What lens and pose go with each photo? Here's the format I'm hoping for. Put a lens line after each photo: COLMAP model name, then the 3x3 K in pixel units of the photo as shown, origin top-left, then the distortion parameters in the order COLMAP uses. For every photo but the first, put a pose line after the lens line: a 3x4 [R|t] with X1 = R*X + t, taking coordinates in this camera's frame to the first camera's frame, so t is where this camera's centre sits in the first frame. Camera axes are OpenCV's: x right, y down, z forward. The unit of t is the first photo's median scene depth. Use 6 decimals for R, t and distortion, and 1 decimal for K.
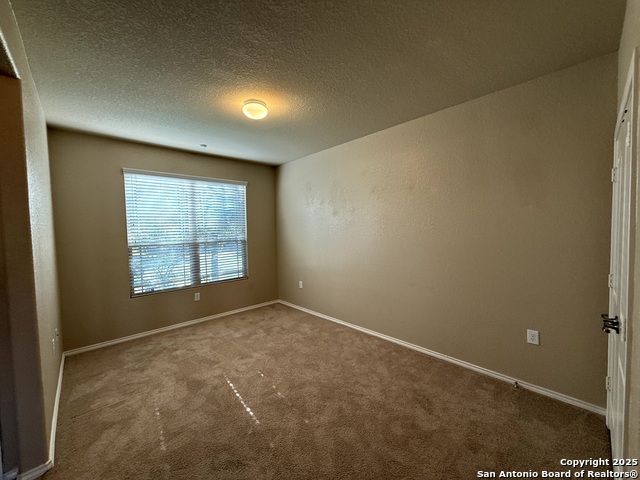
lens RADIAL K [[256.2, 0, 317.8], [0, 256.2, 239.9], [0, 0, 1]] dist [0.000144, 0.000177]
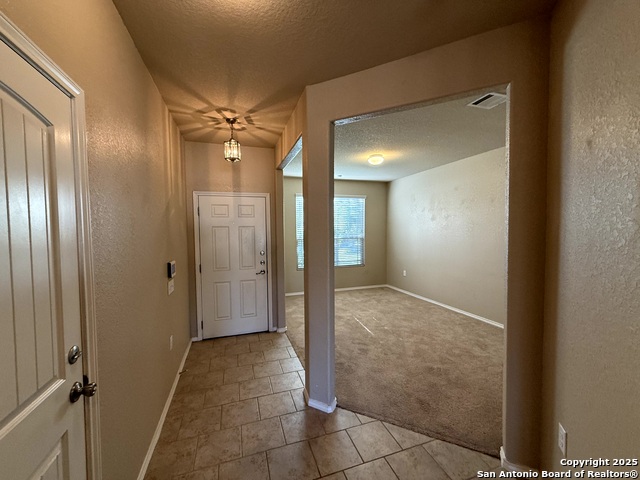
lens RADIAL K [[256.2, 0, 317.8], [0, 256.2, 239.9], [0, 0, 1]] dist [0.000144, 0.000177]
pose [[0.911817, 0.028069, -0.409637, 0.088966], [-0.027650, 0.999594, 0.006947, 0.013049], [0.409665, 0.004992, 0.912222, -0.547577]]
